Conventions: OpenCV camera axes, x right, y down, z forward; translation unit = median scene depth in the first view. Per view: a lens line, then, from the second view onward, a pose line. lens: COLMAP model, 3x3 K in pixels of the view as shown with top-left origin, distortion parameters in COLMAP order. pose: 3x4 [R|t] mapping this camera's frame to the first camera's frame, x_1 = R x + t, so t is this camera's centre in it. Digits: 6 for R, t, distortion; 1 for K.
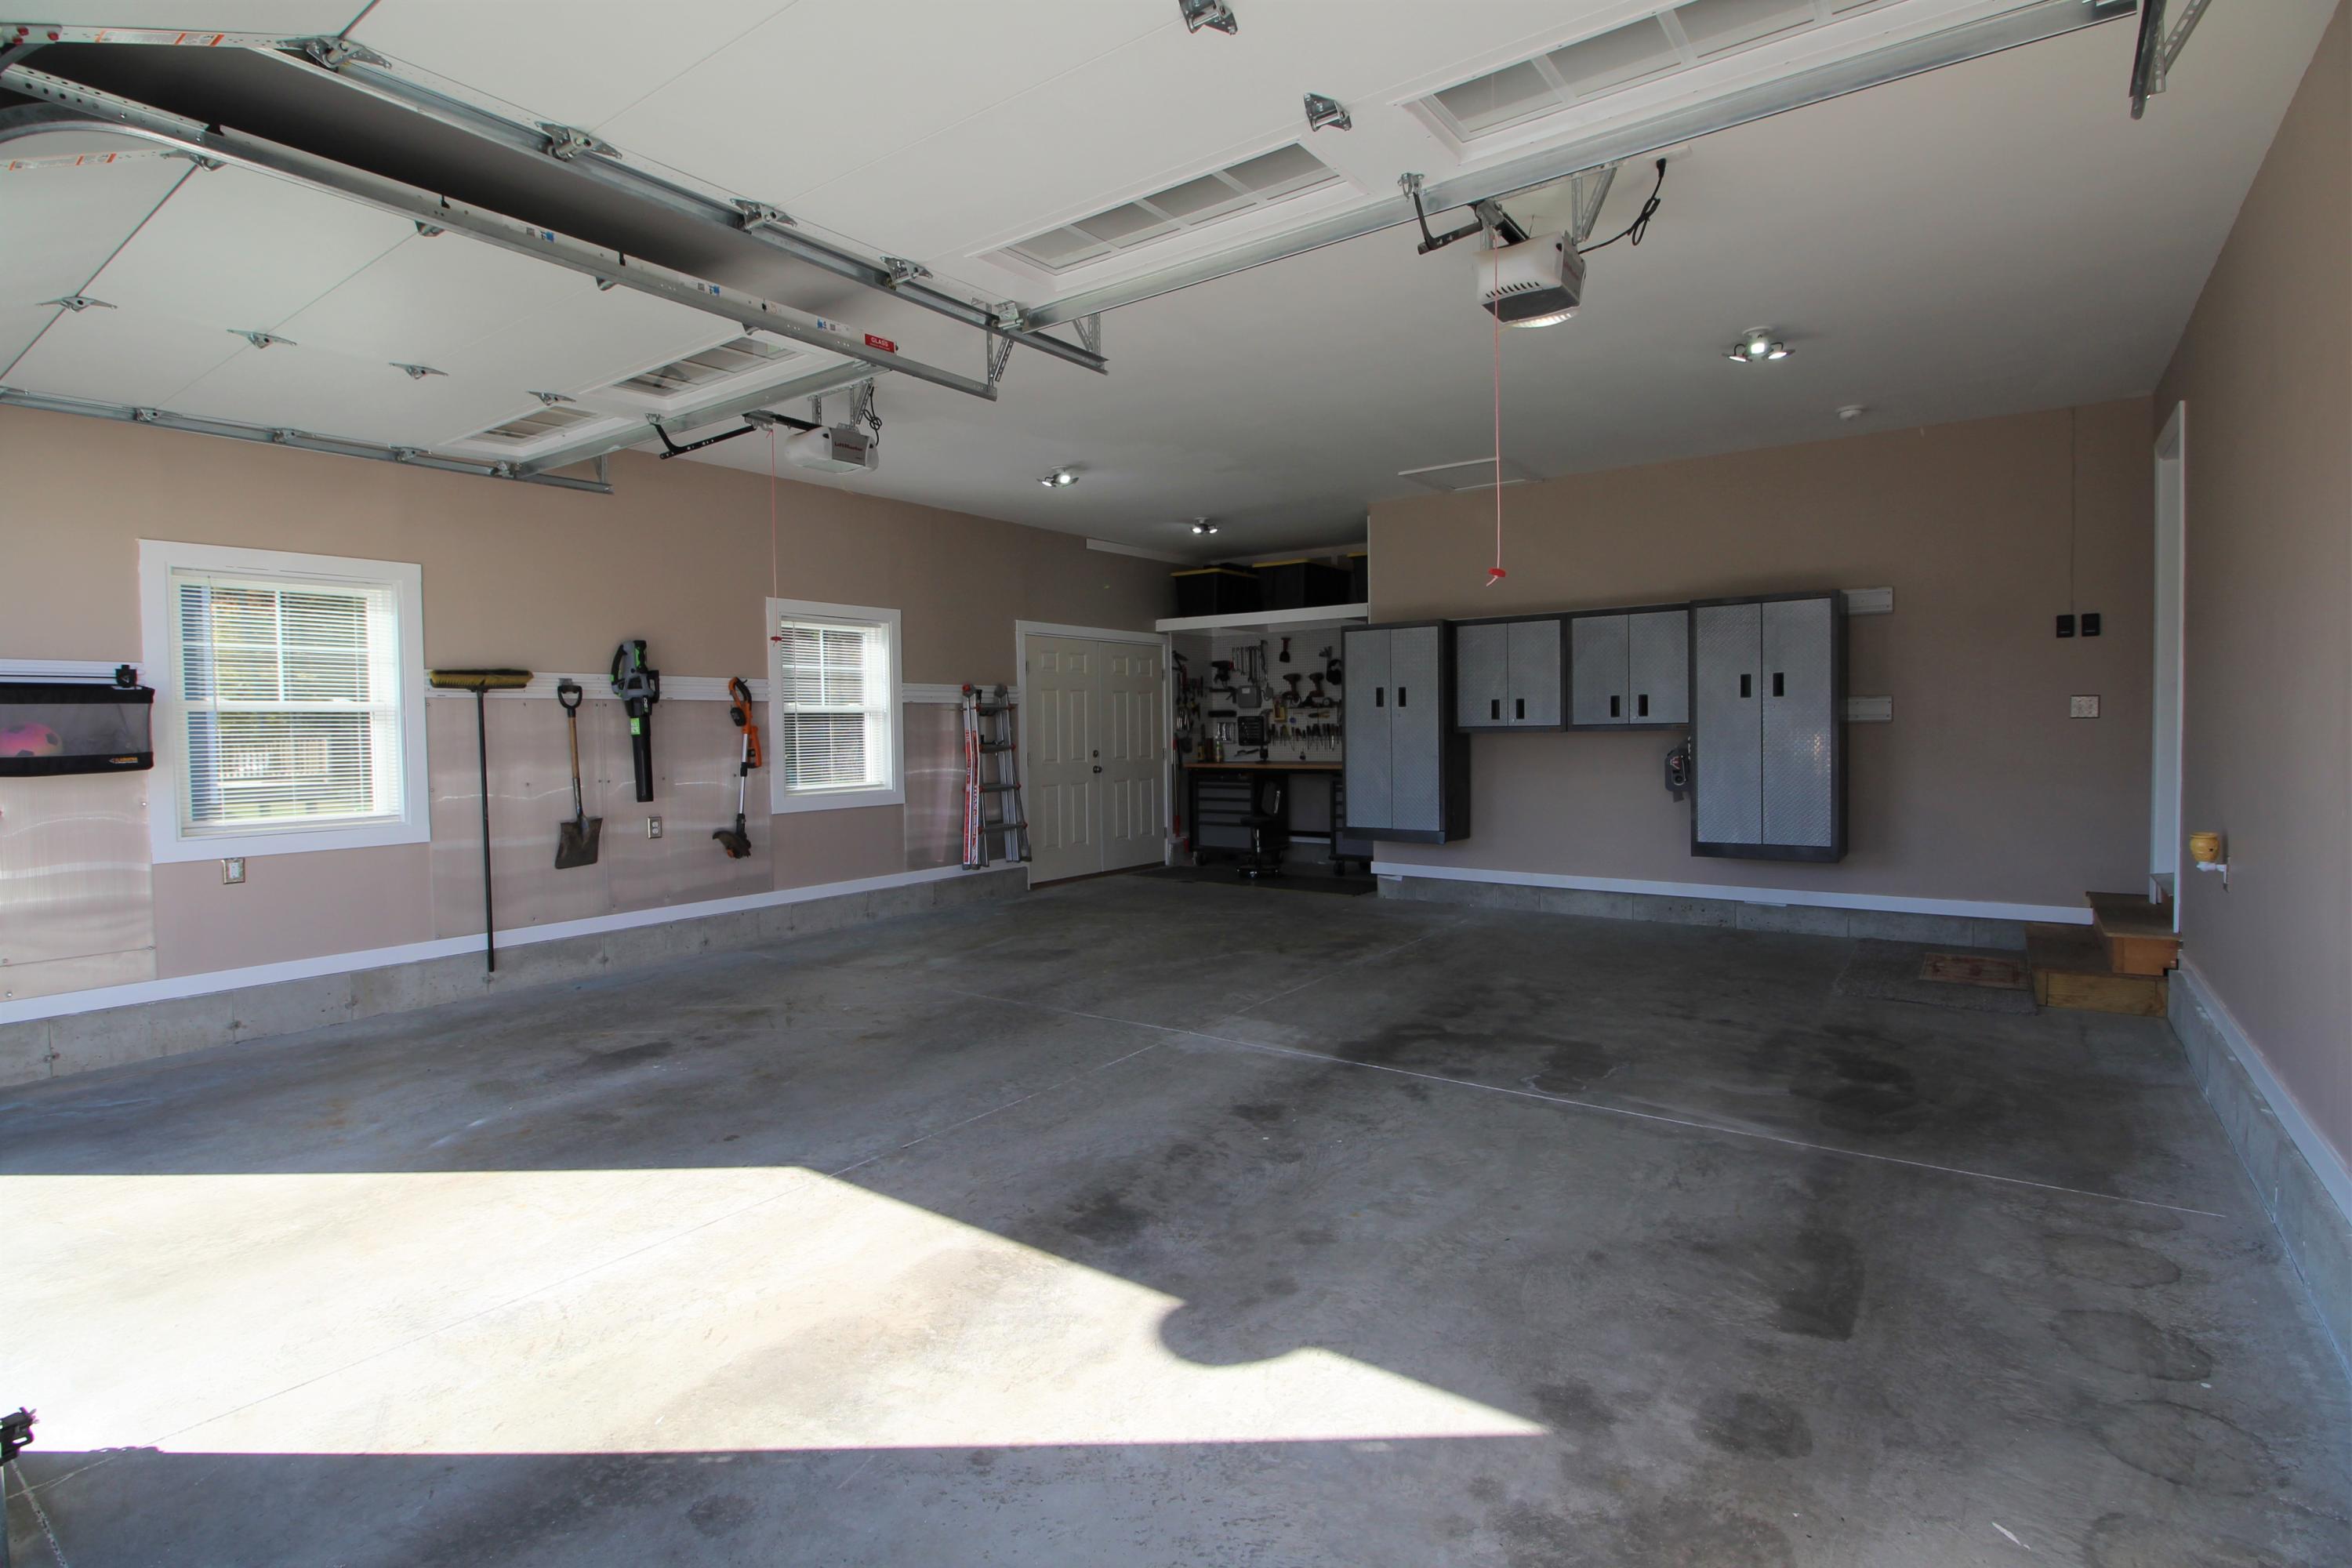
lens RADIAL K [[1141.0, 0, 1173.4], [0, 1141.0, 781.5], [0, 0, 1]] dist [-0.004449, -0.000643]
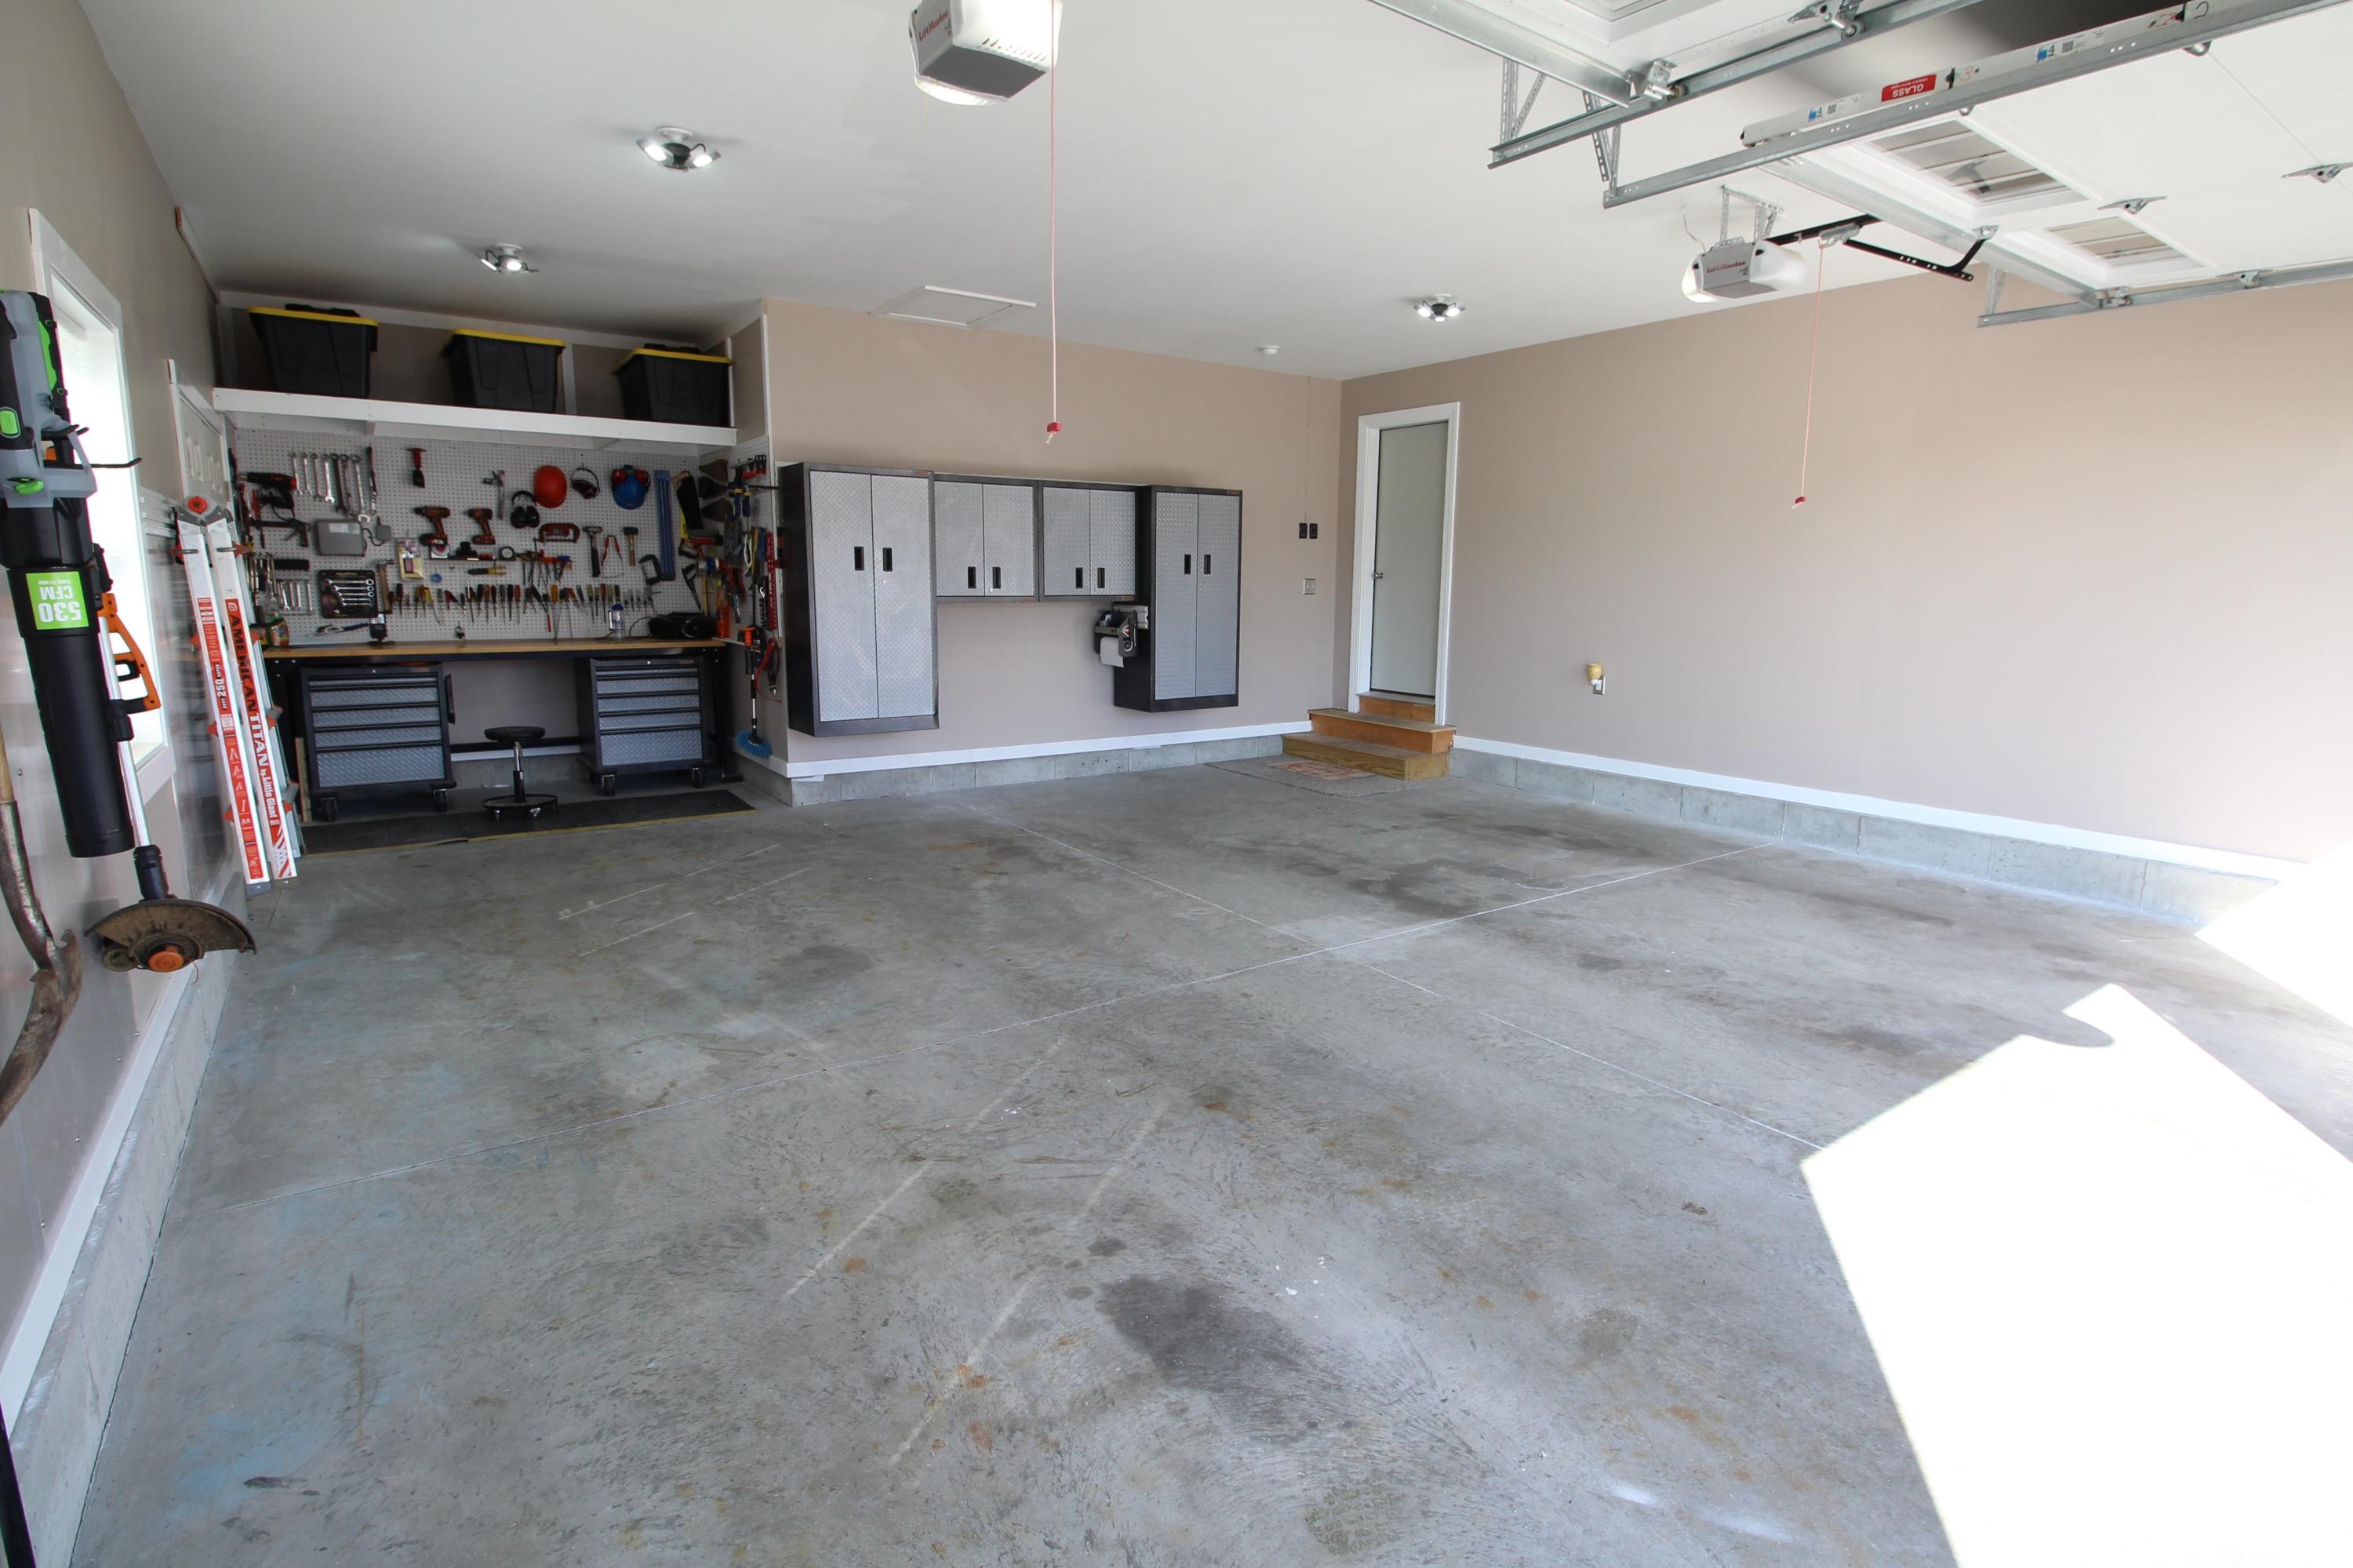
lens RADIAL K [[1141.5, 0, 1175.0], [0, 1141.5, 785.0], [0, 0, 1]] dist [-0.004449, -0.000643]
pose [[0.315937, -0.152912, 0.936377, -0.674966], [0.029664, 0.988037, 0.151339, -0.038666], [-0.948316, -0.020037, 0.316694, 0.659770]]
